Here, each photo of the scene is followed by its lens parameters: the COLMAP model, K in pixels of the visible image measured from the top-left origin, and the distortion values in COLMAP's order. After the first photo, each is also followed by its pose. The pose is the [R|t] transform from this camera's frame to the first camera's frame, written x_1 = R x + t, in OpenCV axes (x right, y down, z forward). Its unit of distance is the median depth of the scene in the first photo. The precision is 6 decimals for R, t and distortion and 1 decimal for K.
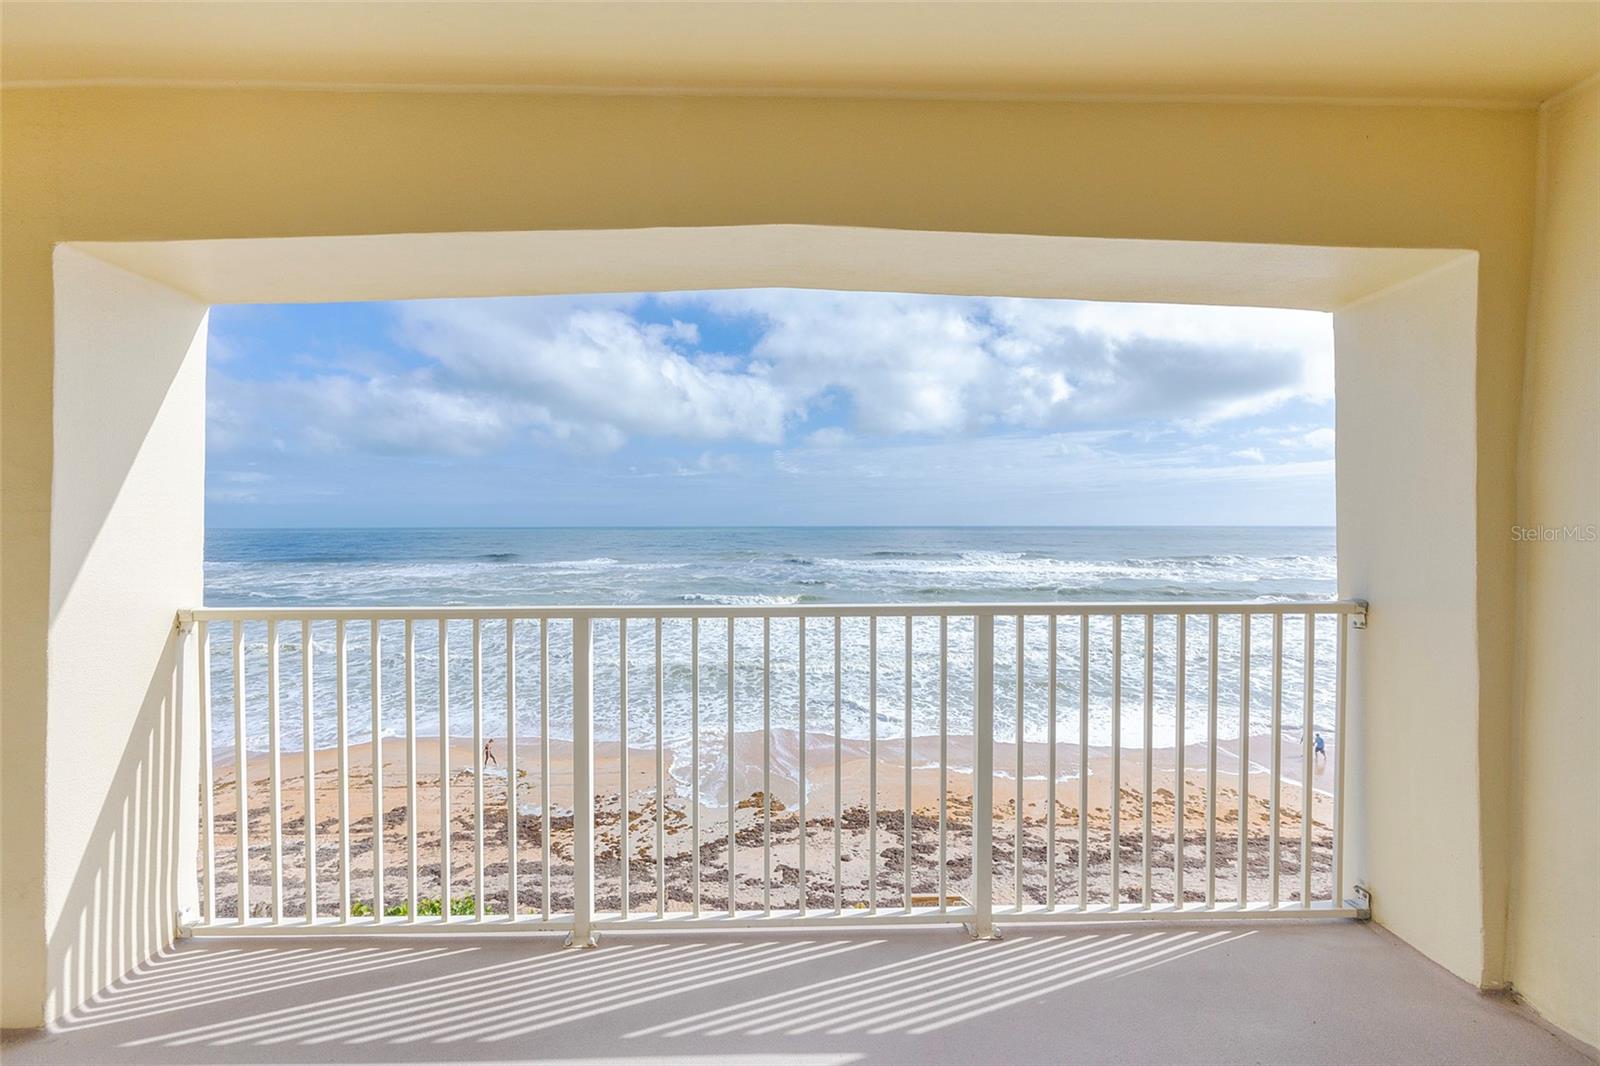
lens RADIAL K [[655.6, 0, 789.0], [0, 655.6, 538.4], [0, 0, 1]] dist [-0.001044, 0.000458]
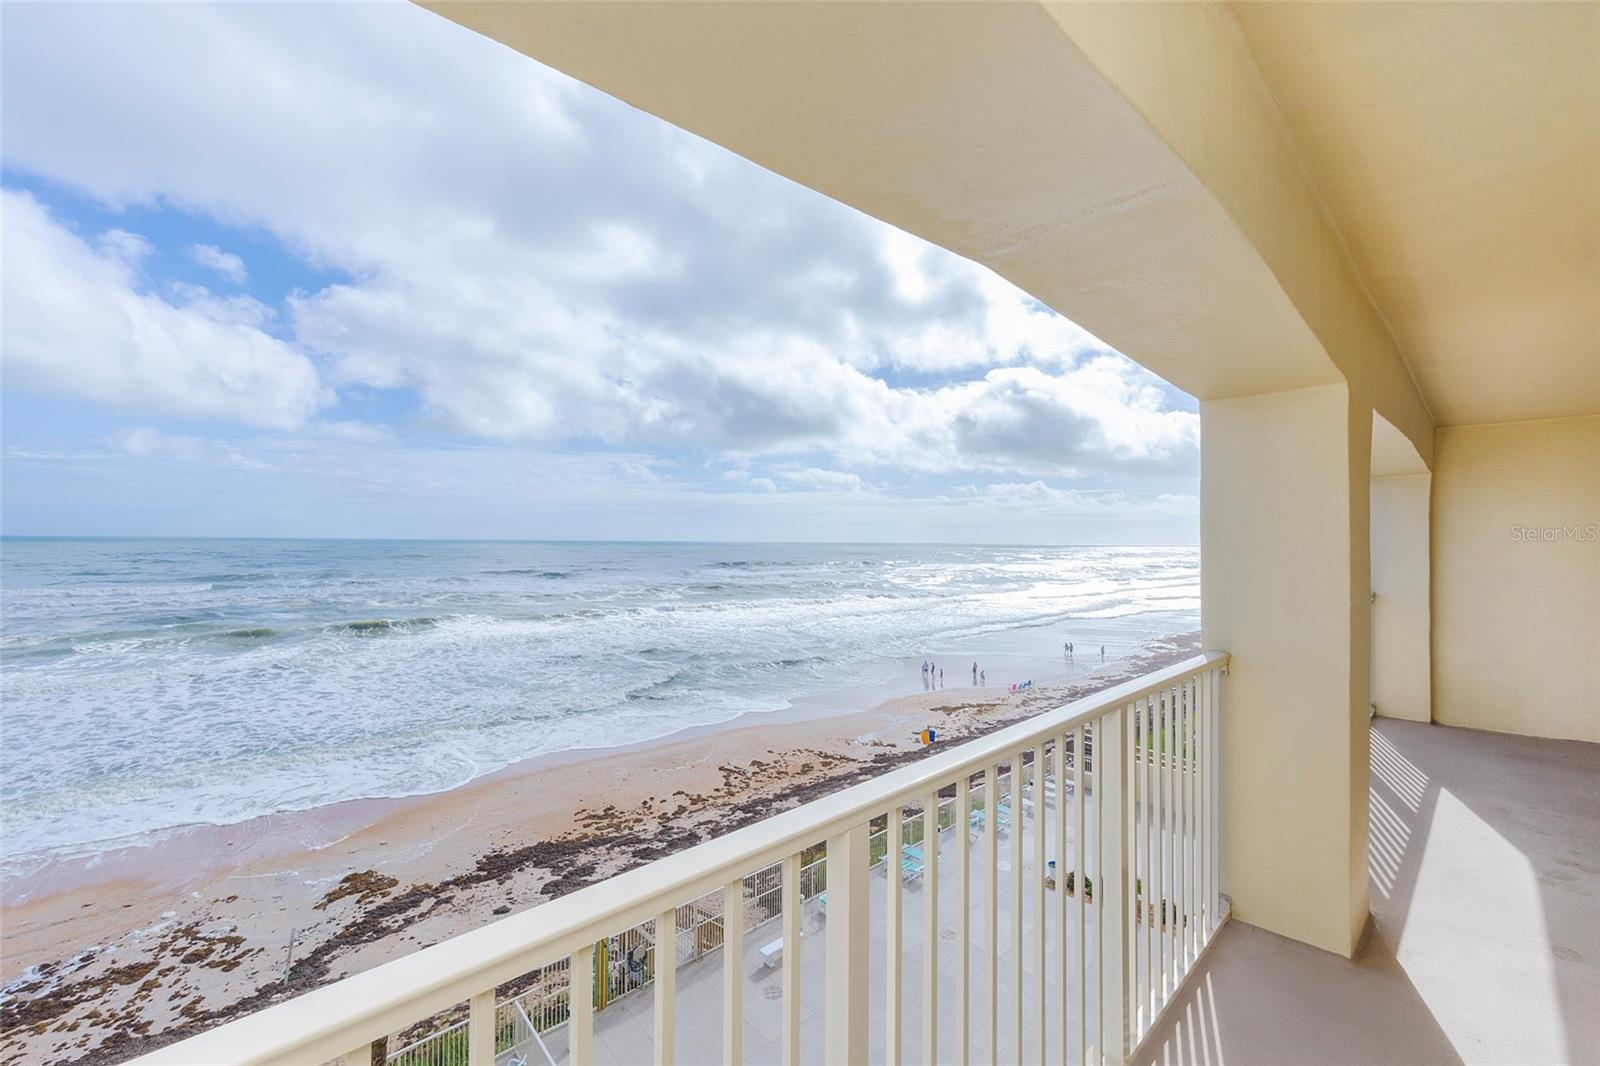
lens RADIAL K [[655.6, 0, 789.0], [0, 655.6, 538.4], [0, 0, 1]] dist [-0.001044, 0.000458]
pose [[0.748967, 0.010177, 0.662530, -0.195773], [0.004685, 0.999776, -0.020654, 0.000301], [-0.662591, 0.018573, 0.748751, 0.054827]]
